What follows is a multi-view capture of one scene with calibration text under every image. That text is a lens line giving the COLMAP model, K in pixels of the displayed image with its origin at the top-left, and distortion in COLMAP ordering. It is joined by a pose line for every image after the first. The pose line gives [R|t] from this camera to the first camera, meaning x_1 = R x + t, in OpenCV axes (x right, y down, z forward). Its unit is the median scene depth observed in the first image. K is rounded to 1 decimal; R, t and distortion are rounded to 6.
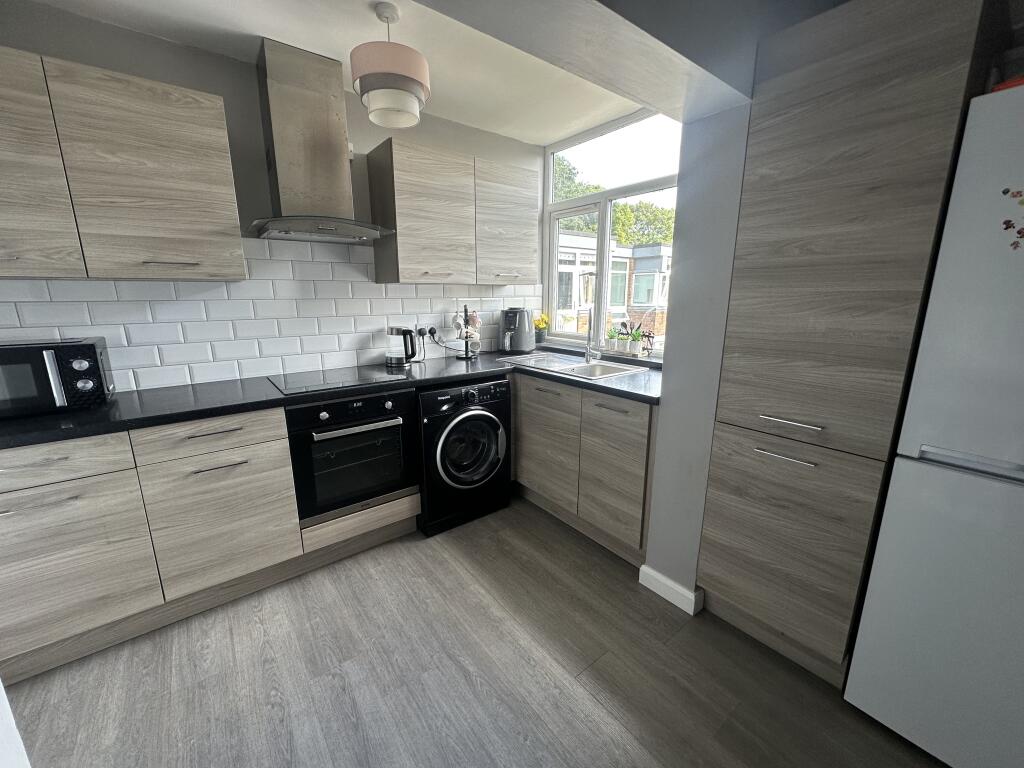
lens RADIAL K [[409.5, 0, 512.4], [0, 409.5, 384.5], [0, 0, 1]] dist [-0.001152, -0.000050]
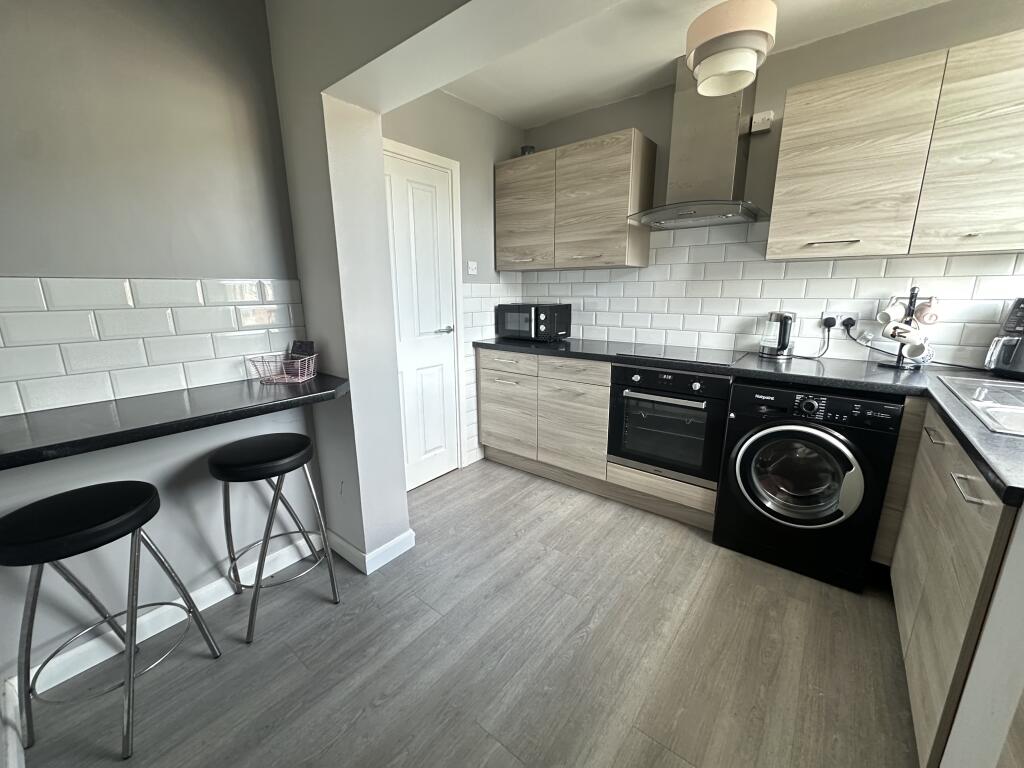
lens RADIAL K [[409.5, 0, 512.0], [0, 409.5, 383.7], [0, 0, 1]] dist [-0.001152, -0.000050]
pose [[0.234978, 0.219895, -0.946800, 0.549115], [-0.204712, 0.963422, 0.172950, -0.037164], [0.950199, 0.153182, 0.271399, 0.323541]]
